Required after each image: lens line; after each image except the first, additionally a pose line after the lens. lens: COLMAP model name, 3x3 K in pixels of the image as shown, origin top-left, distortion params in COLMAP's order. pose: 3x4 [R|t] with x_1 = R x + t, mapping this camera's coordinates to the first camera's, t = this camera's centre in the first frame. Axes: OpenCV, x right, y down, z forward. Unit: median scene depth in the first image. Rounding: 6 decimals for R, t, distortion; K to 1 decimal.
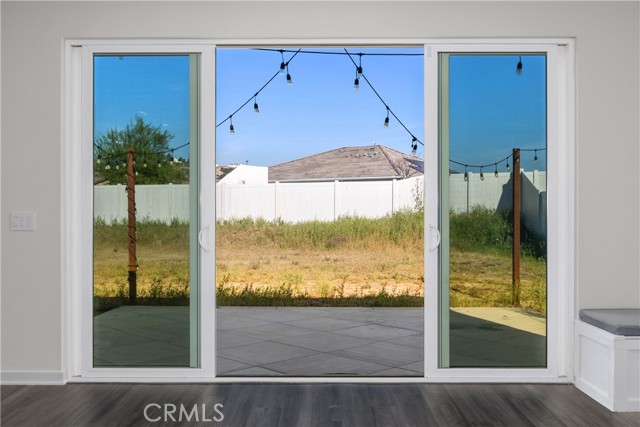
lens RADIAL K [[626.2, 0, 319.1], [0, 626.2, 213.3], [0, 0, 1]] dist [0.012516, 0.000000]
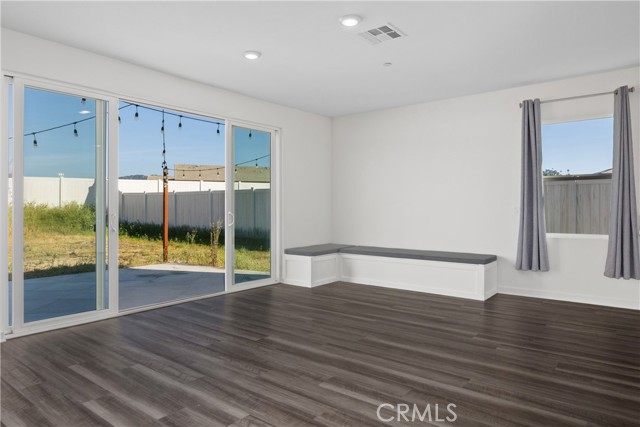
lens RADIAL K [[412.6, 0, 320.4], [0, 412.6, 207.6], [0, 0, 1]] dist [0.028810, -0.000264]
pose [[0.636173, -0.001676, 0.771544, -0.295235], [0.001169, 0.999999, 0.001209, 0.001013], [-0.771545, 0.000133, 0.636175, -0.020573]]
